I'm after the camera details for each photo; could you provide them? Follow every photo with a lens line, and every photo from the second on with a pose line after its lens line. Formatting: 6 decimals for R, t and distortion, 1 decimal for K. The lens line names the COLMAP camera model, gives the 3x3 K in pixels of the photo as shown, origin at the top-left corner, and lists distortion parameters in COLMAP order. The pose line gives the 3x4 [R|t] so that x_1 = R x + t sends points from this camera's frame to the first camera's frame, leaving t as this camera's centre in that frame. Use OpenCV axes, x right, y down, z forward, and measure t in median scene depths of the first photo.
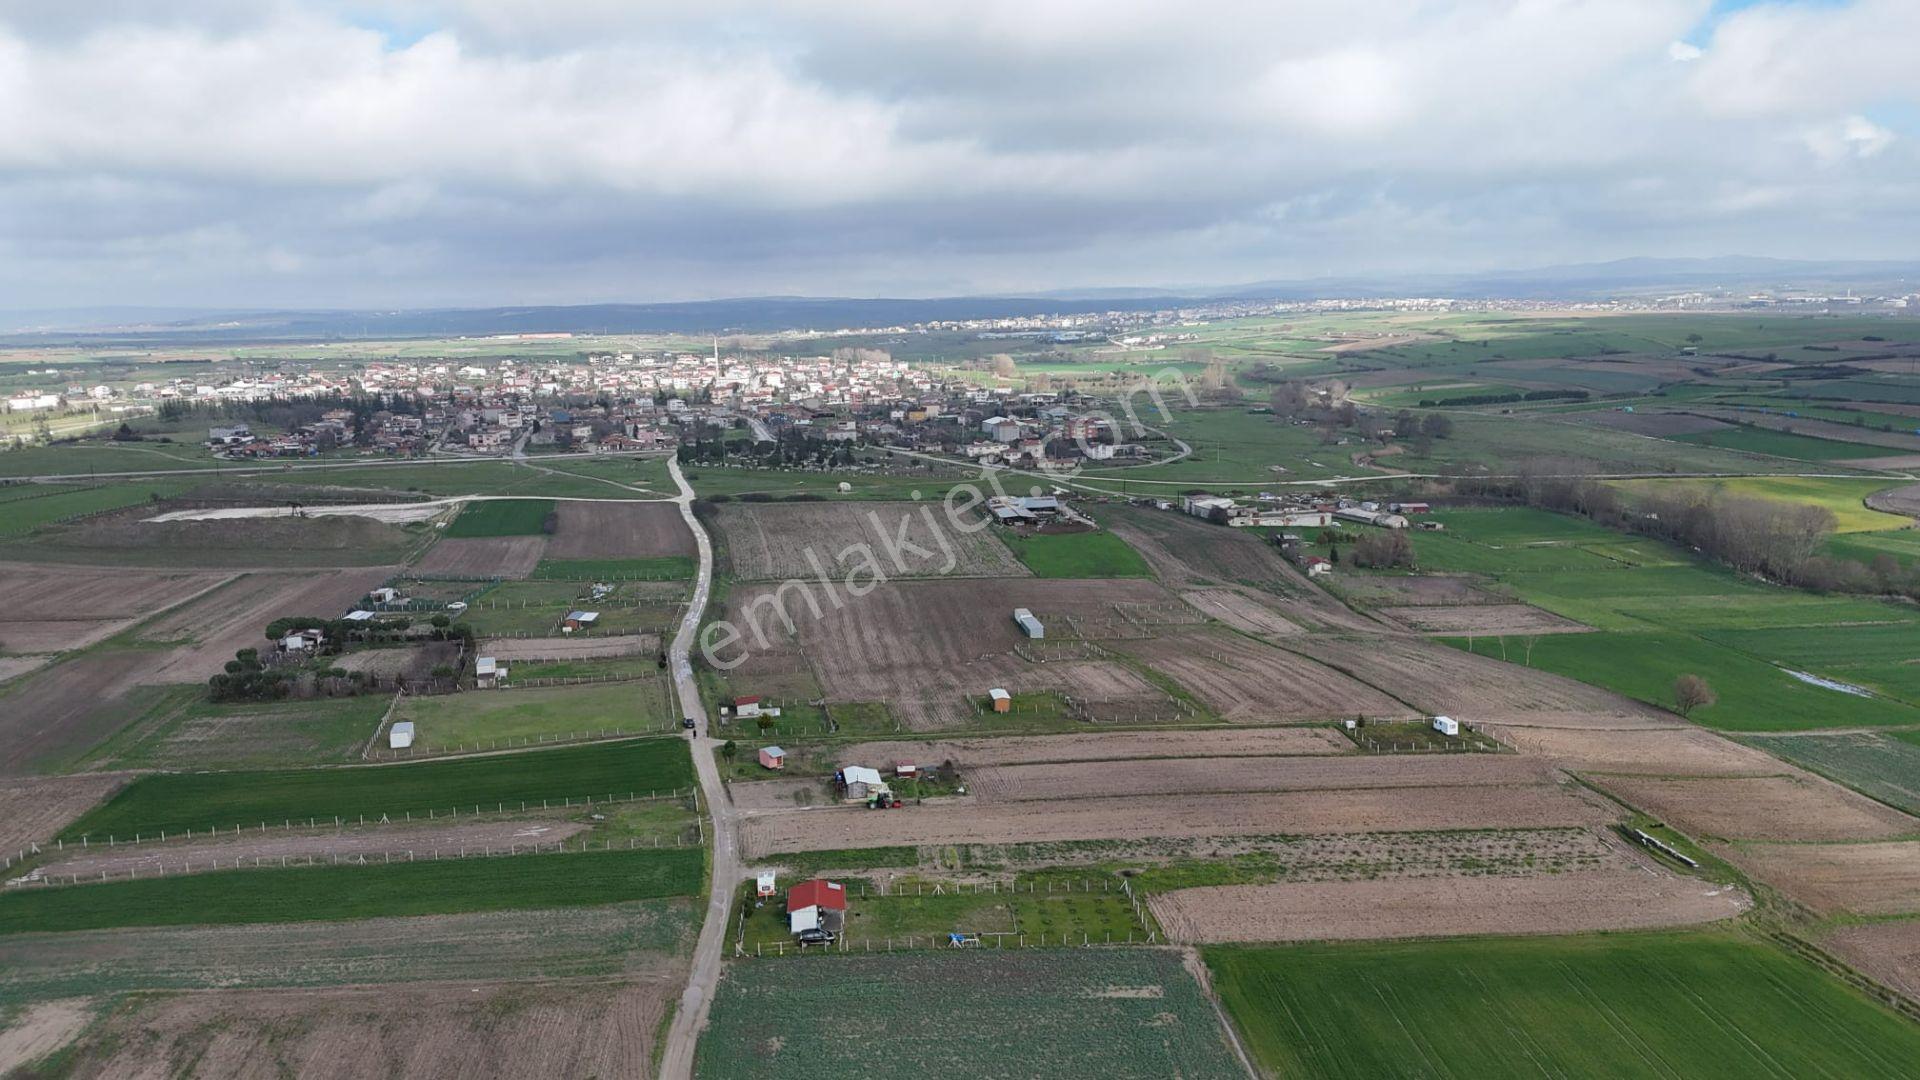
lens RADIAL K [[1406.5, 0, 962.6], [0, 1406.5, 537.6], [0, 0, 1]] dist [0.088259, -0.090050]
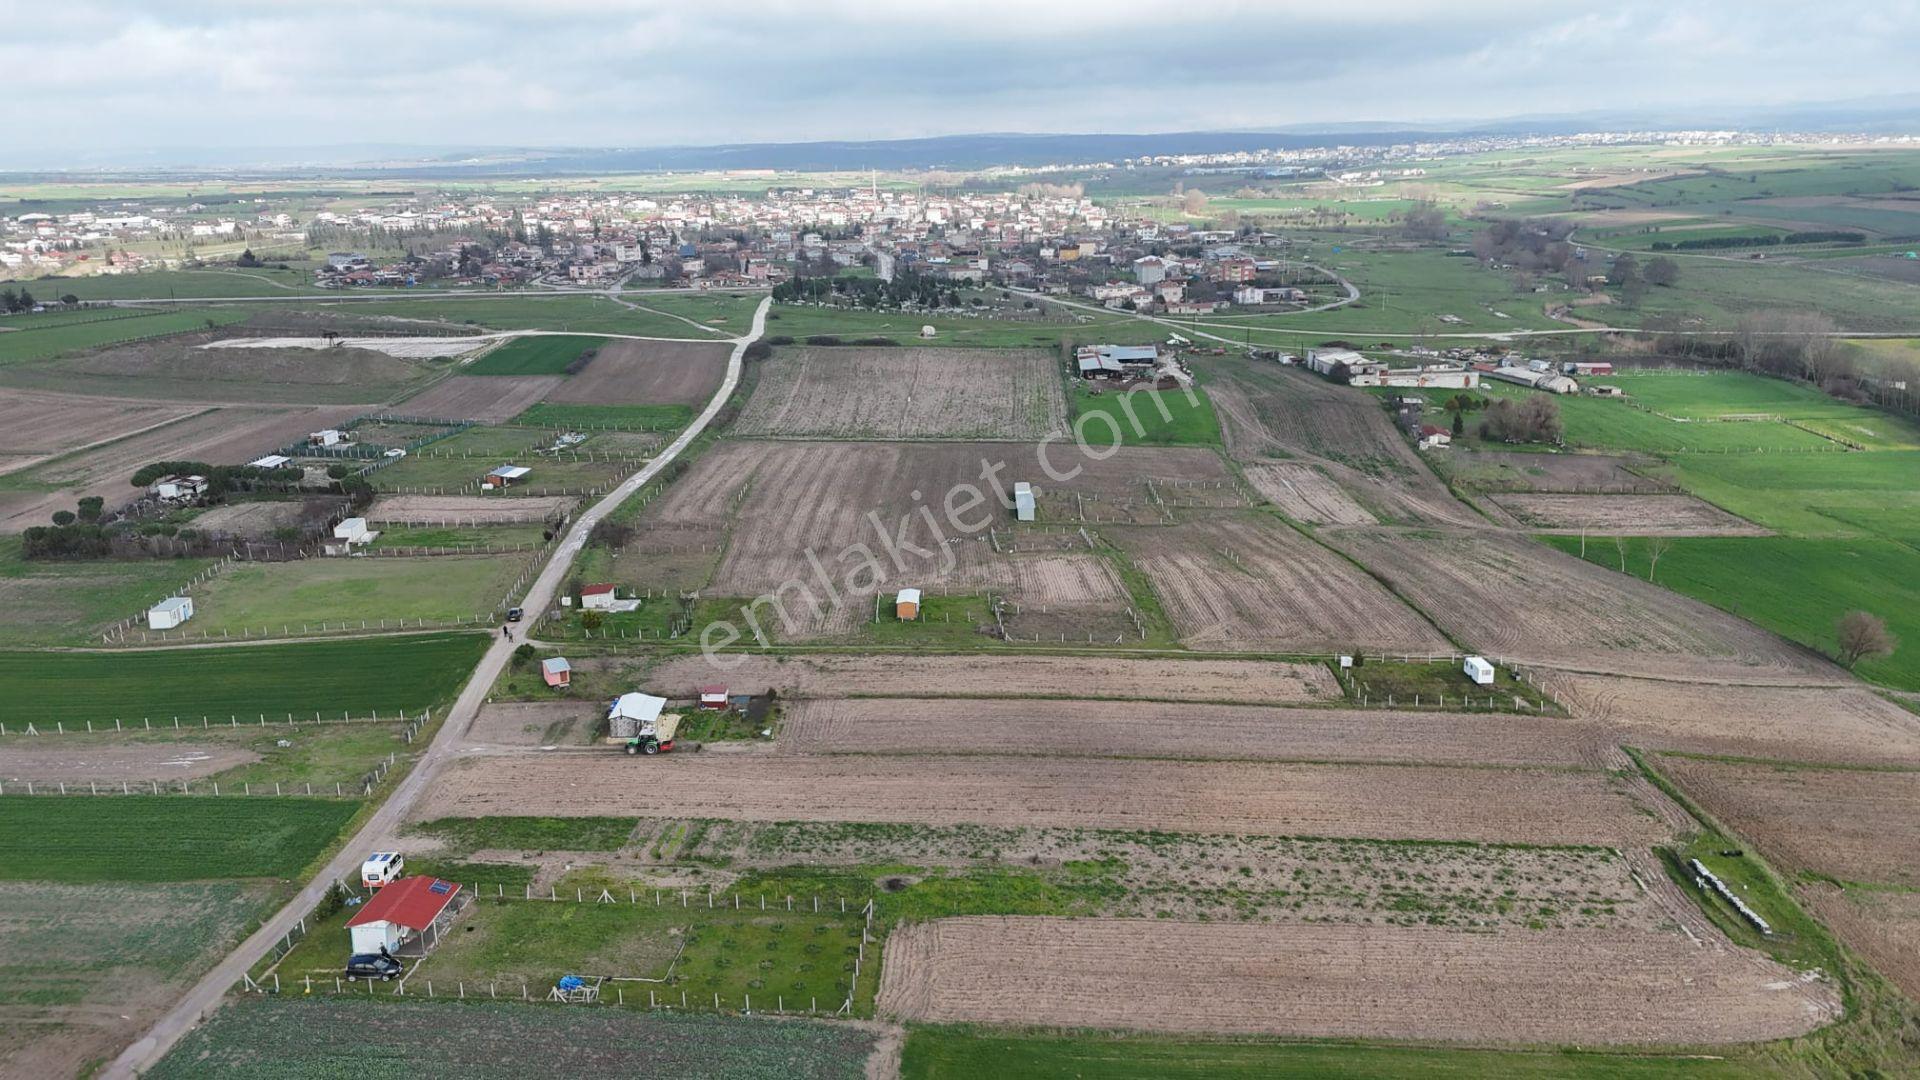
lens RADIAL K [[1406.5, 0, 962.6], [0, 1406.5, 537.6], [0, 0, 1]] dist [0.088259, -0.090050]
pose [[0.987749, 0.043034, -0.149997, 0.164428], [-0.026607, 0.993592, 0.109852, -0.008542], [0.153764, -0.104515, 0.982565, 0.218381]]
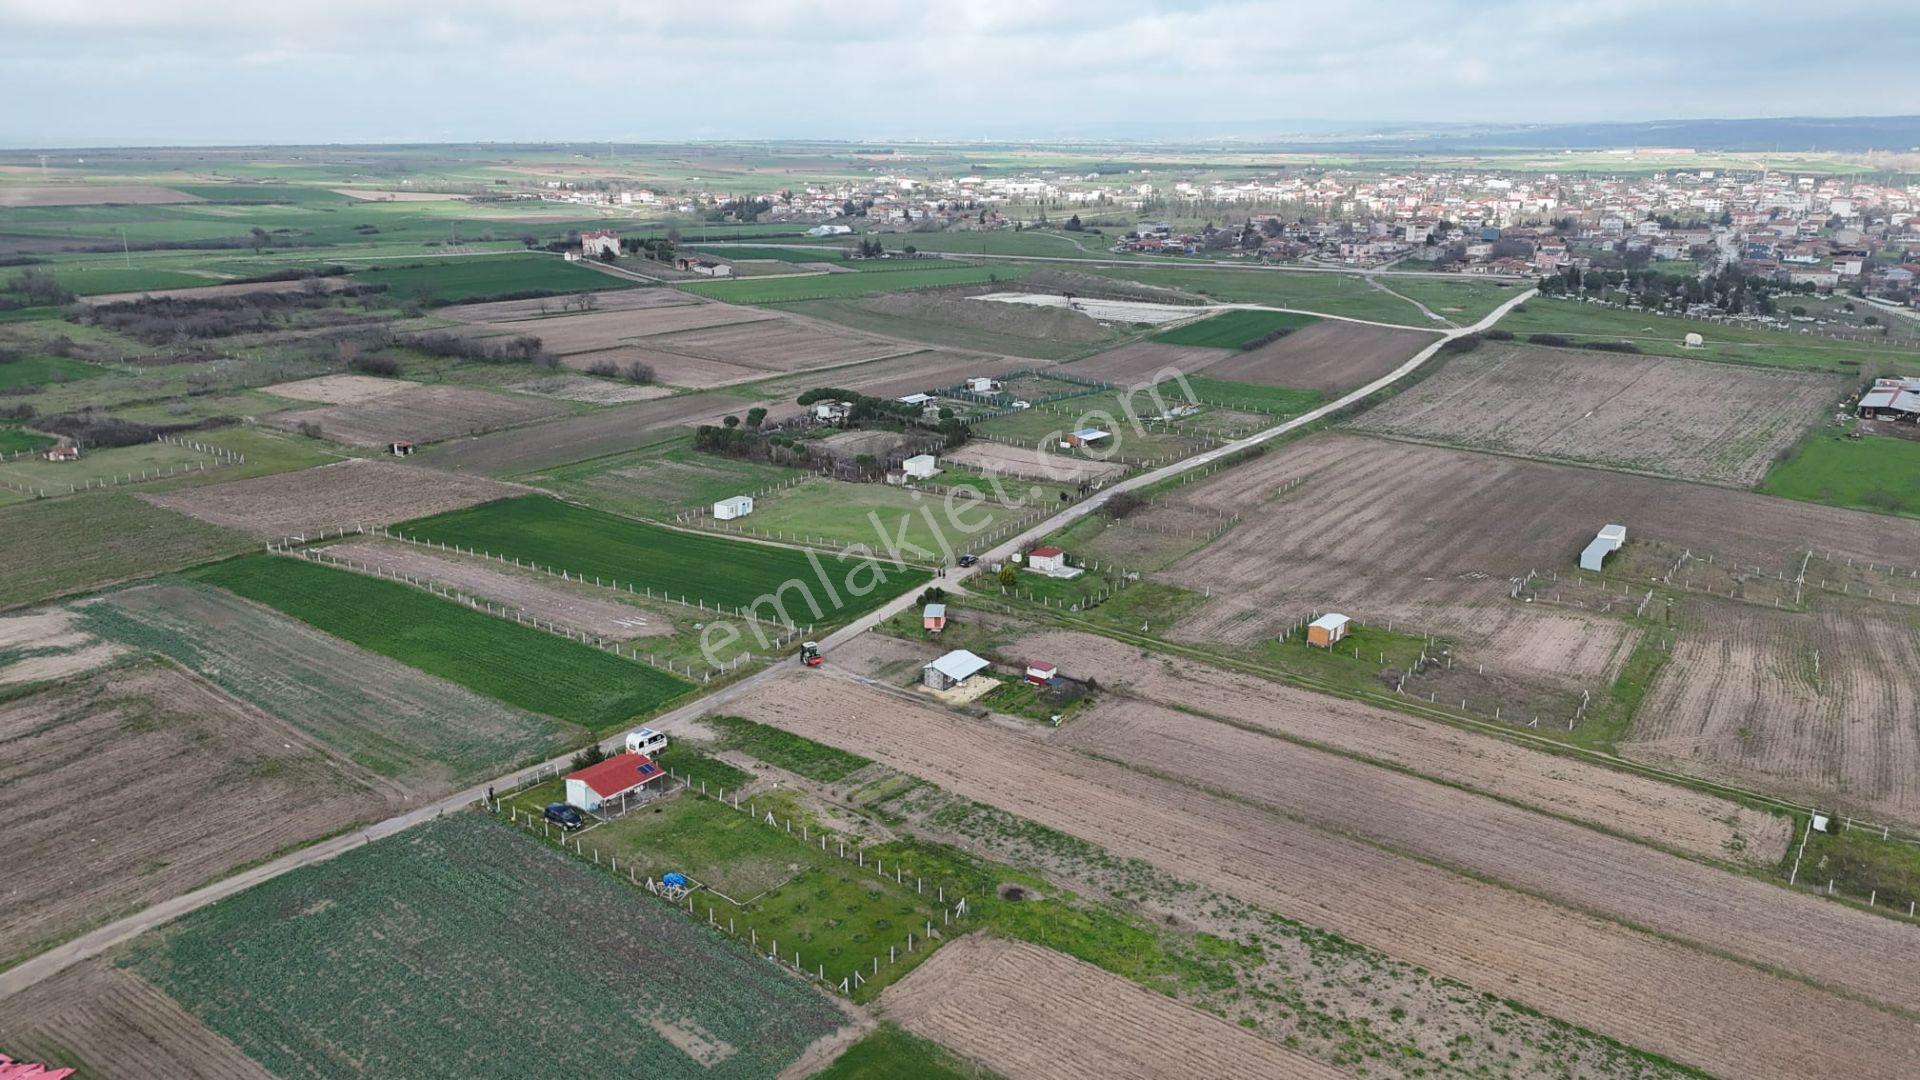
lens RADIAL K [[1406.5, 0, 962.6], [0, 1406.5, 537.6], [0, 0, 1]] dist [0.088259, -0.090050]
pose [[0.725283, 0.208595, -0.656089, 0.336944], [-0.126542, 0.977149, 0.170784, -0.028446], [0.676721, -0.040844, 0.735105, 0.324234]]
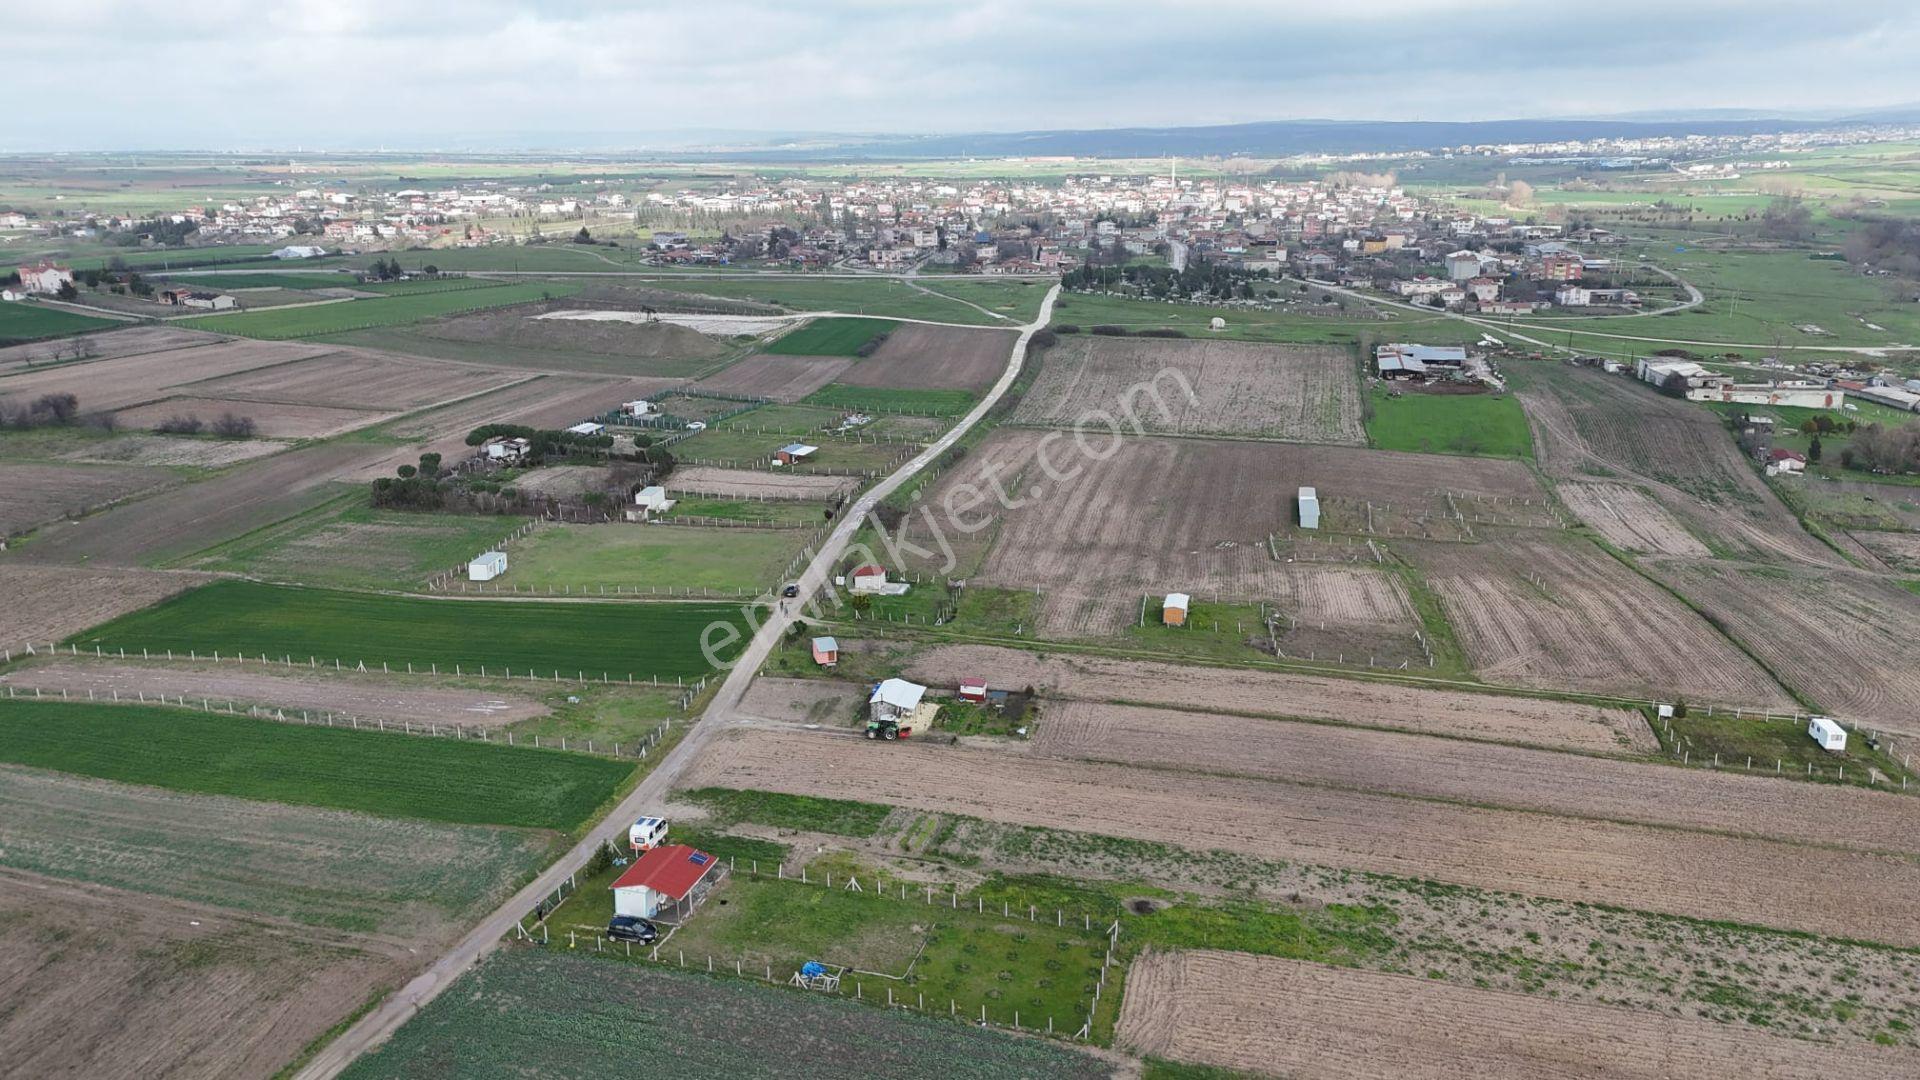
lens RADIAL K [[1408.0, 0, 963.2], [0, 1408.0, 541.7], [0, 0, 1]] dist [0.066709, -0.056338]
pose [[0.935697, 0.107681, -0.335971, 0.162195], [-0.066971, 0.989181, 0.130523, -0.011977], [0.346391, -0.099630, 0.932785, 0.235116]]
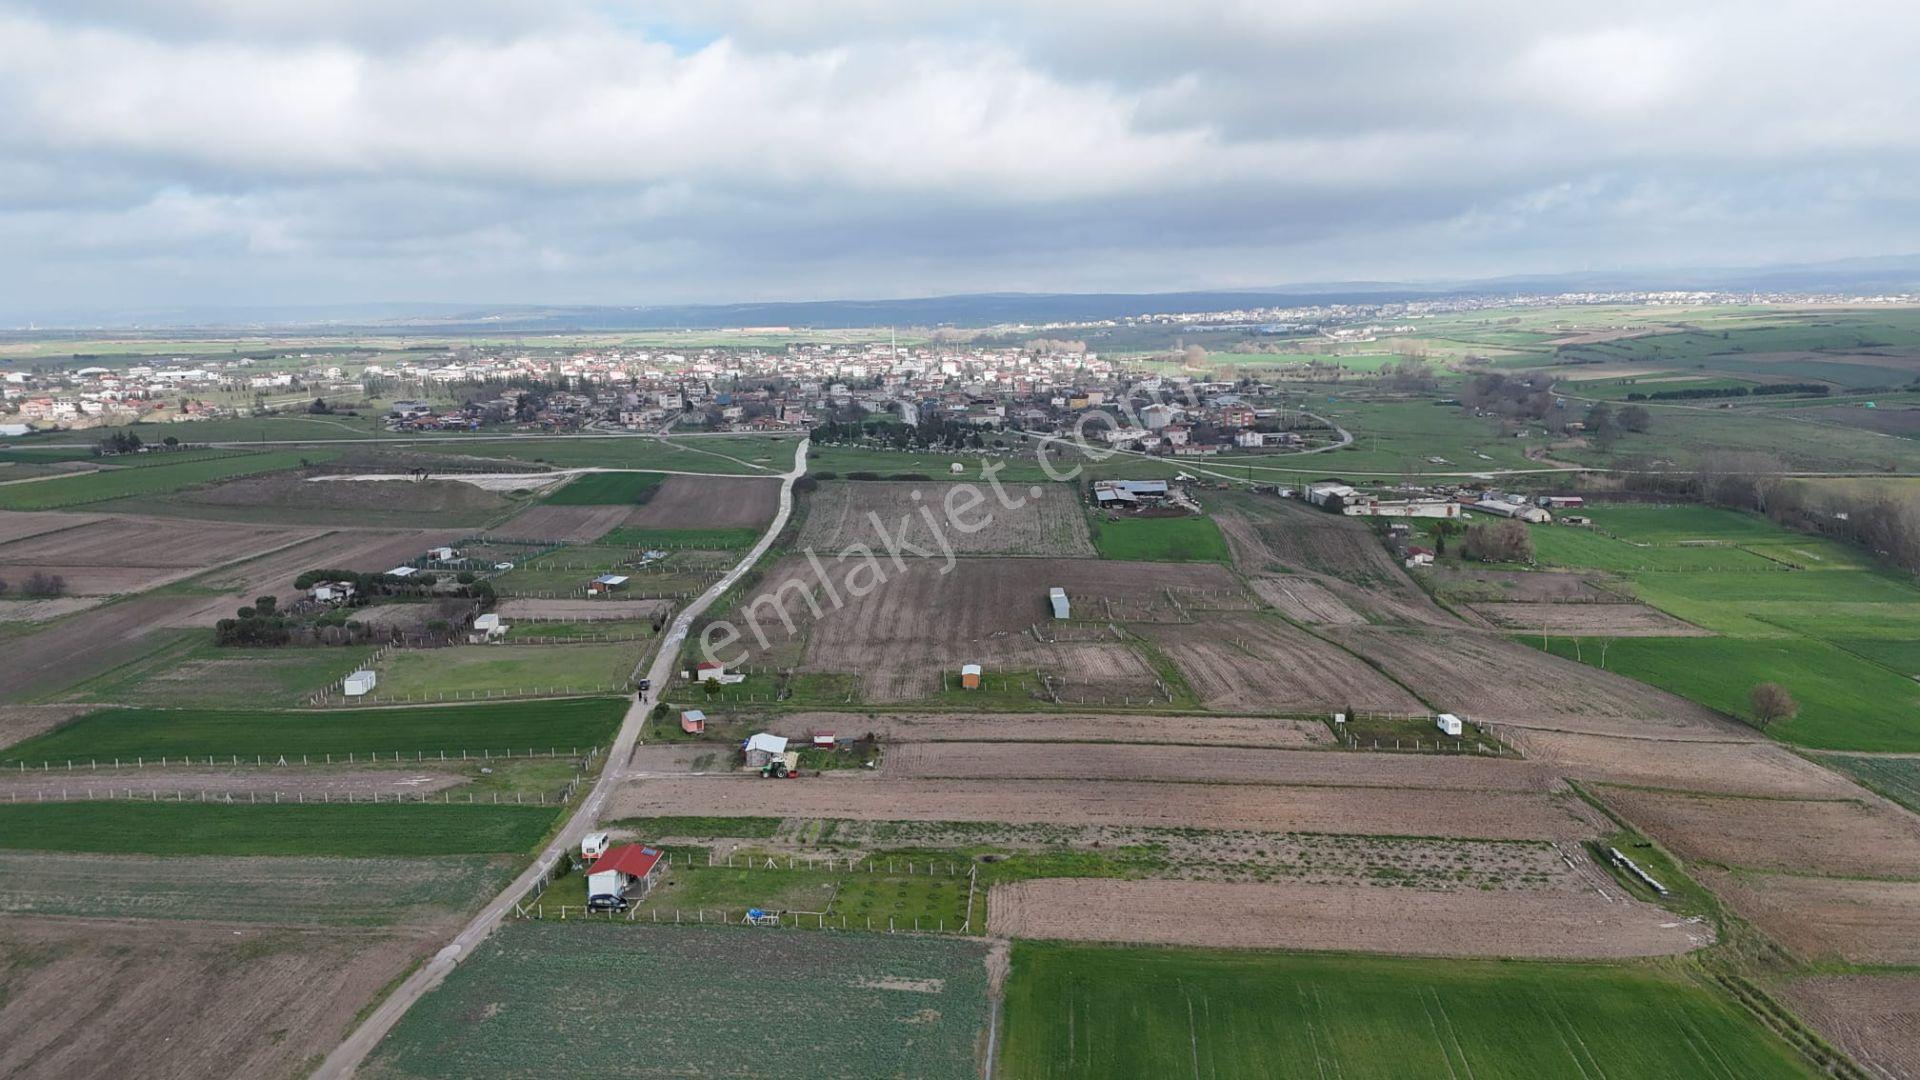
lens RADIAL K [[1406.5, 0, 962.6], [0, 1406.5, 537.6], [0, 0, 1]] dist [0.088259, -0.090050]
pose [[0.987366, 0.027776, -0.156002, 0.156183], [-0.027438, 0.999614, 0.004324, 0.017718], [0.156062, 0.000011, 0.987747, 0.064744]]
